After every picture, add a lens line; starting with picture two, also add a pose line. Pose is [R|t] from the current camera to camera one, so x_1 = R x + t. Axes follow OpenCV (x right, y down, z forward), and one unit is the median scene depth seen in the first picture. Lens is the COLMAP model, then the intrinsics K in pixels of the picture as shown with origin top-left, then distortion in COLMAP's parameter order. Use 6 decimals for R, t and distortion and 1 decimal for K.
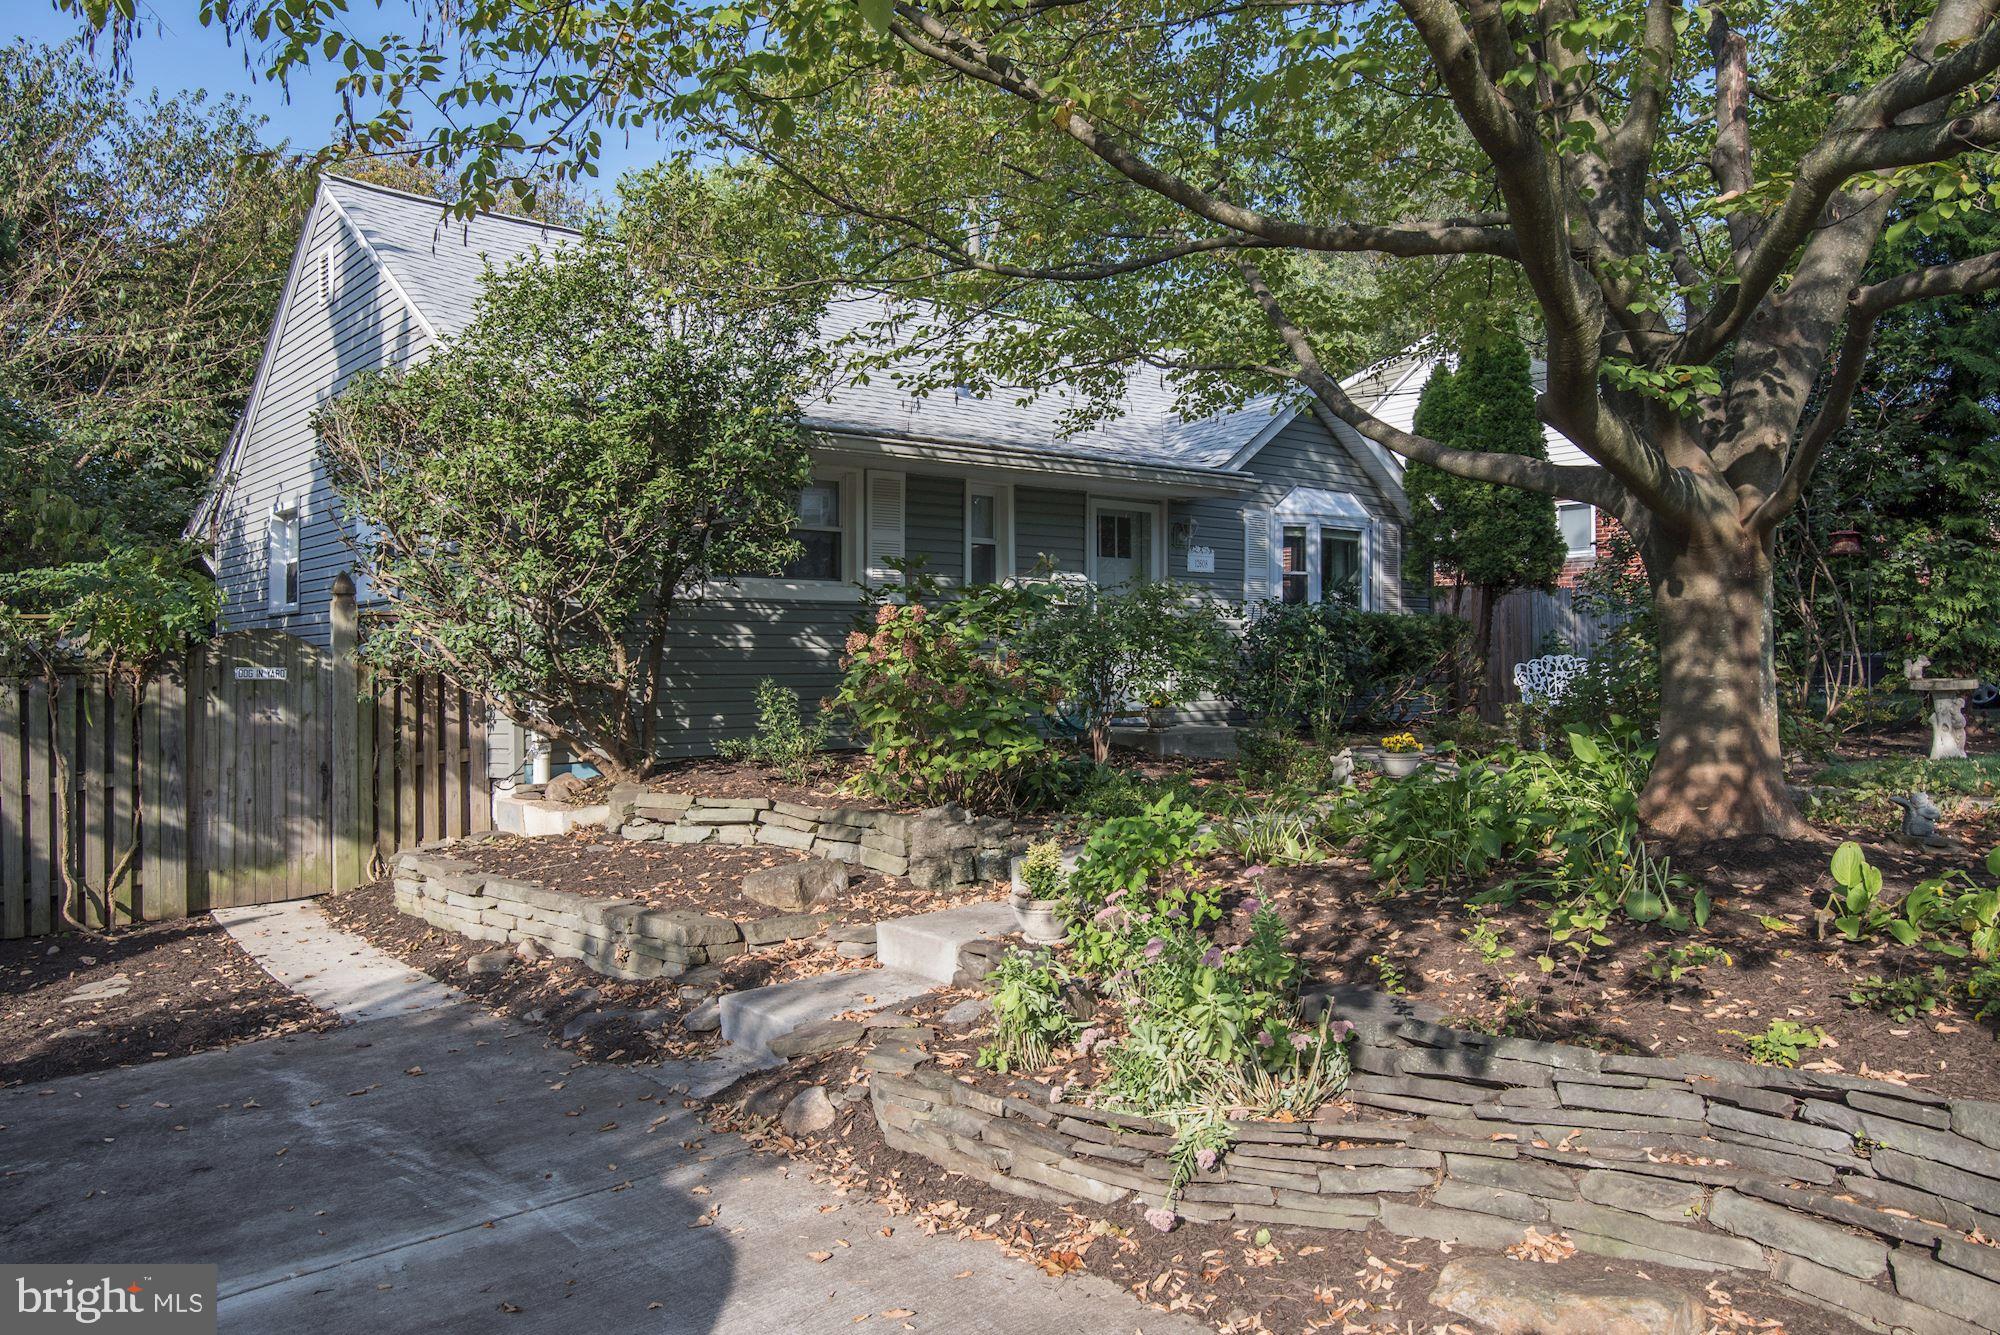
lens RADIAL K [[1384.9, 0, 1076.5], [0, 1384.9, 665.5], [0, 0, 1]] dist [0.026540, -0.000459]
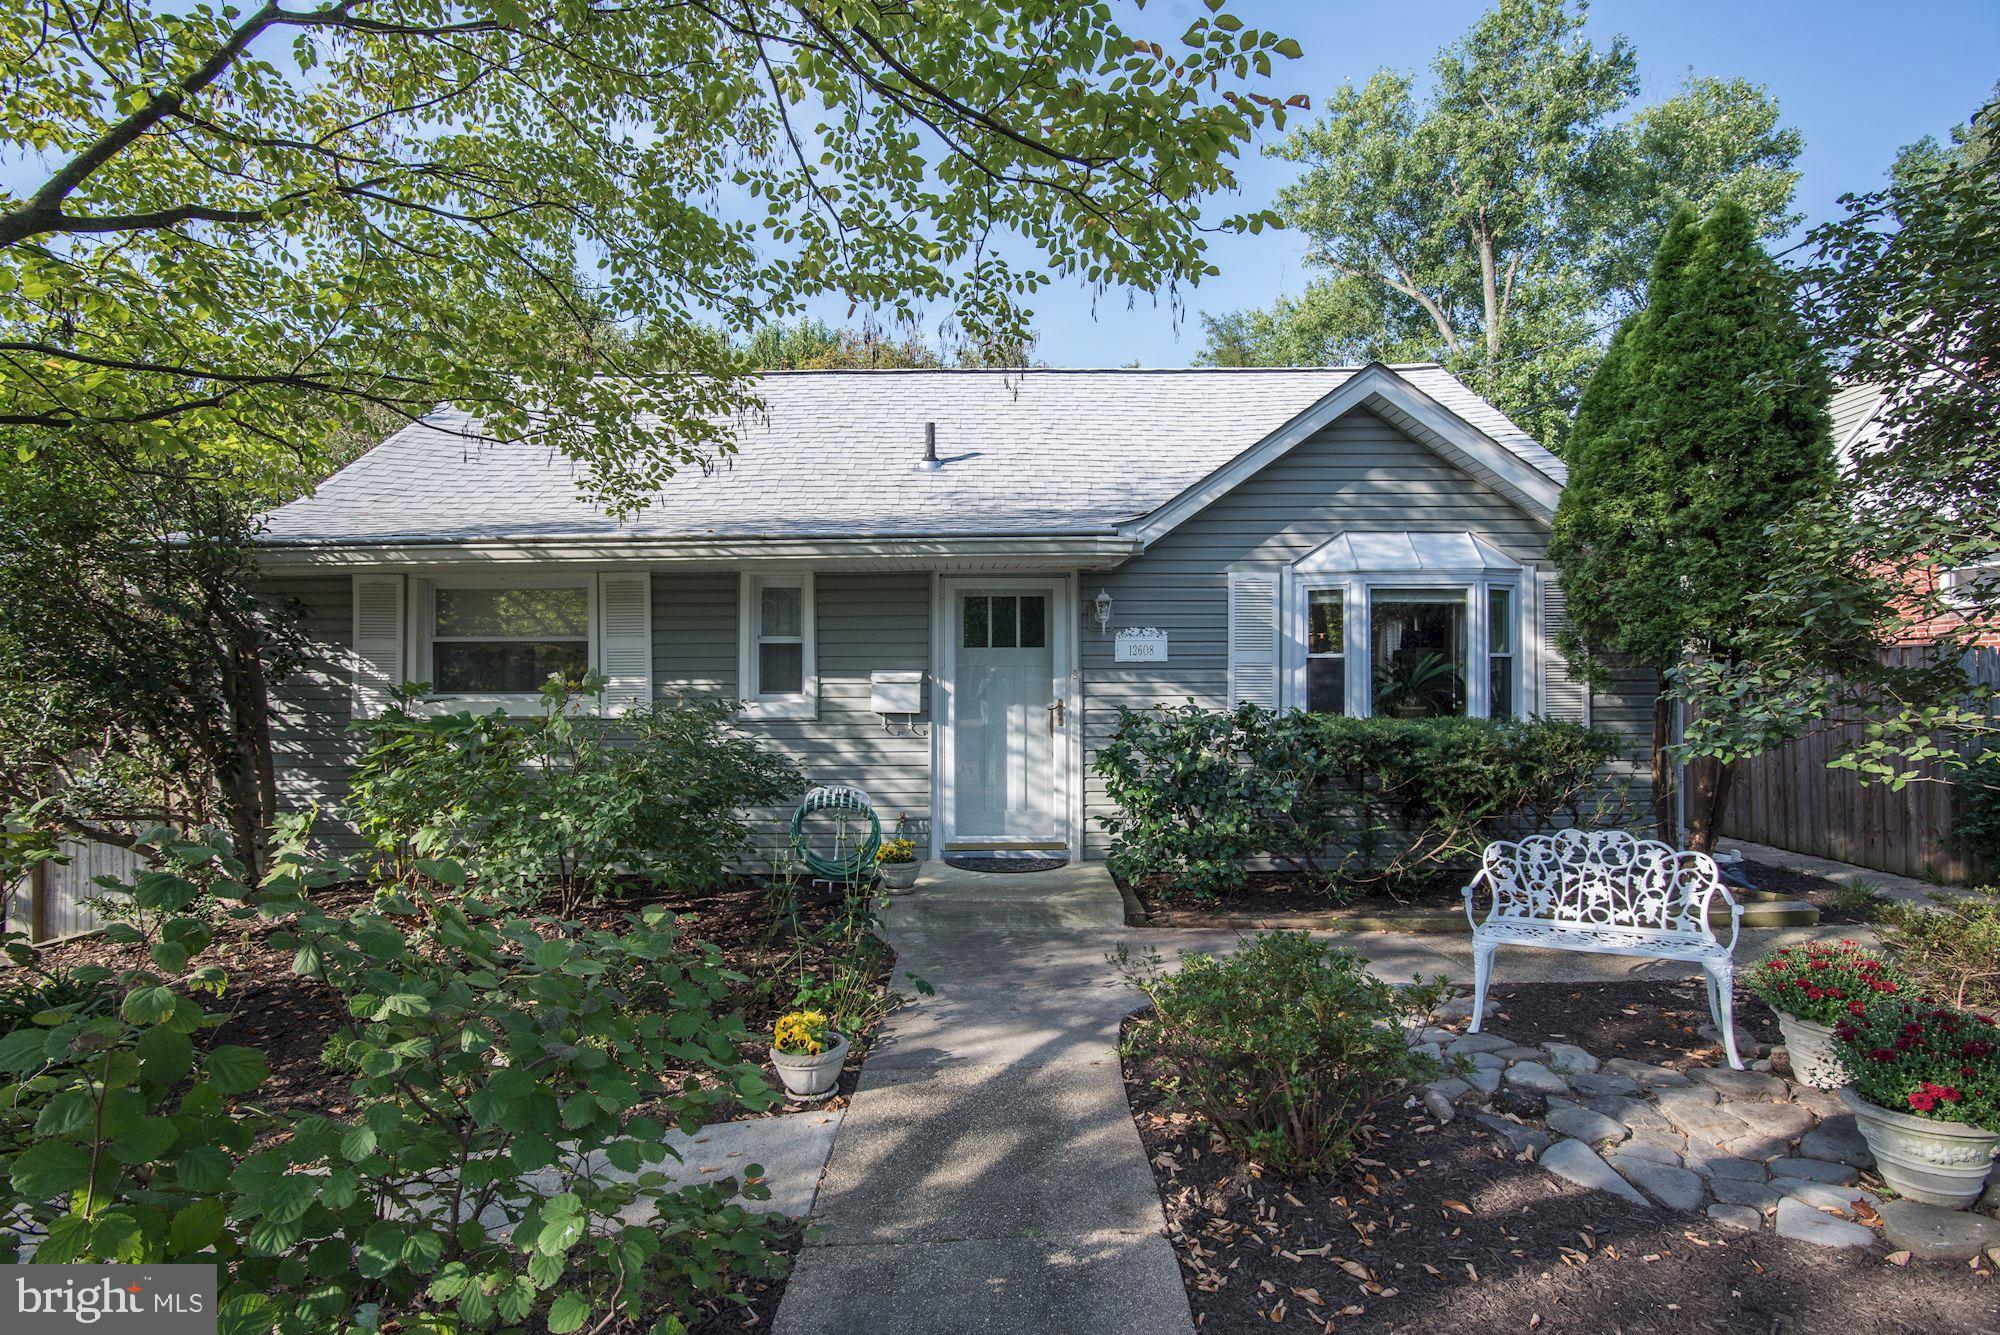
lens RADIAL K [[1020.6, 0, 1000.0], [0, 1020.6, 667.5], [0, 0, 1]] dist [-0.018367, 0.000056]
pose [[0.743215, -0.005275, -0.669032, 0.377001], [-0.001511, 0.999953, -0.009563, -0.054833], [0.669051, 0.008118, 0.743172, 0.505430]]
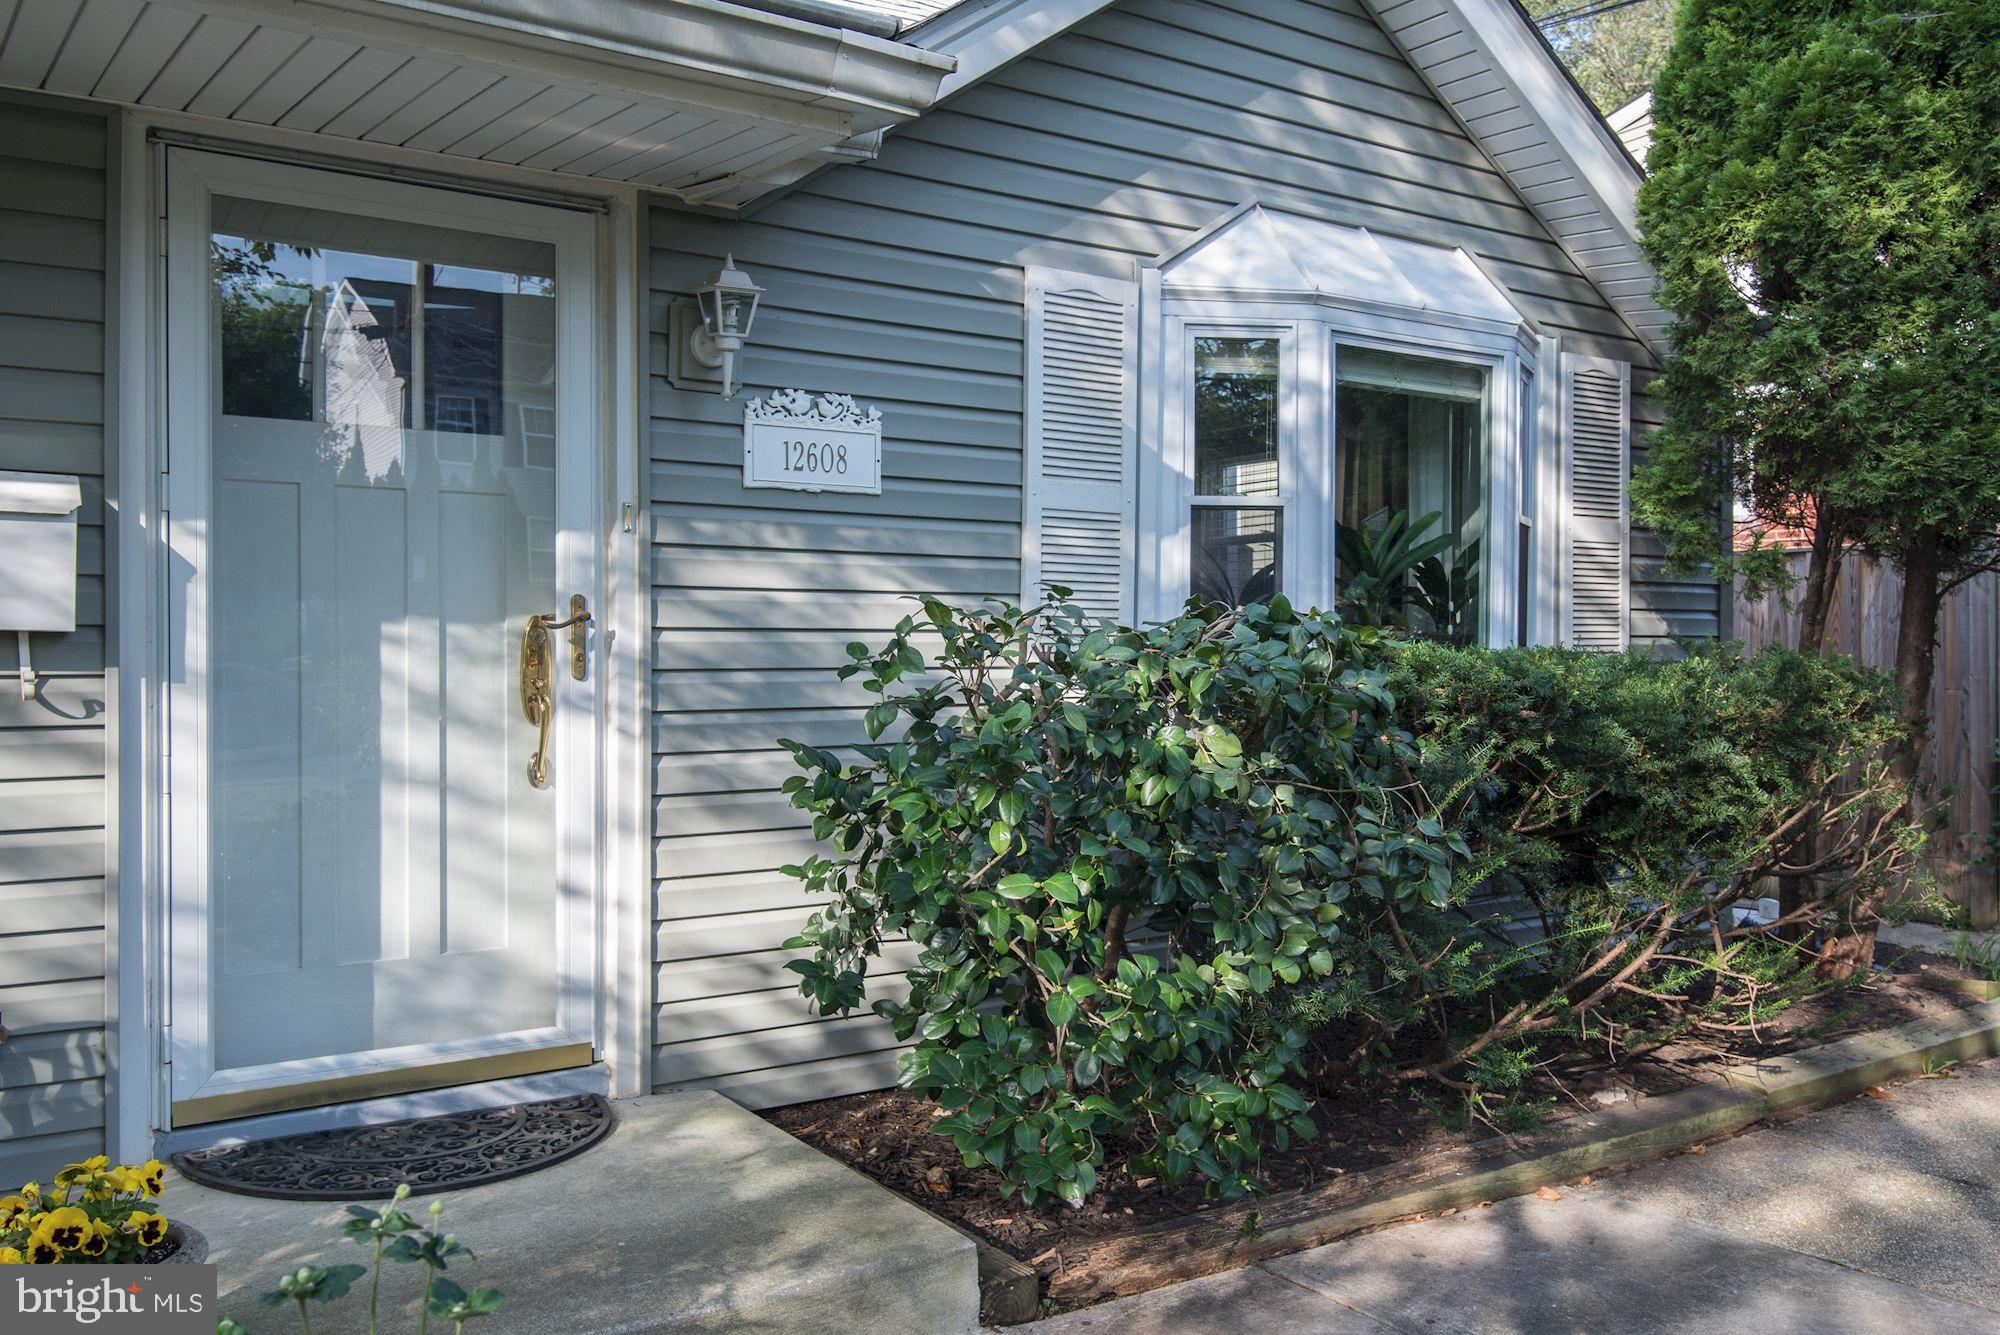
lens RADIAL K [[1606.4, 0, 1000.0], [0, 1606.4, 667.5], [0, 0, 1]] dist [-0.003825, -0.002941]
pose [[0.989420, 0.007971, -0.144863, 0.157112], [-0.006753, 0.999938, 0.008900, -0.035214], [0.144925, -0.007828, 0.989412, 0.665964]]
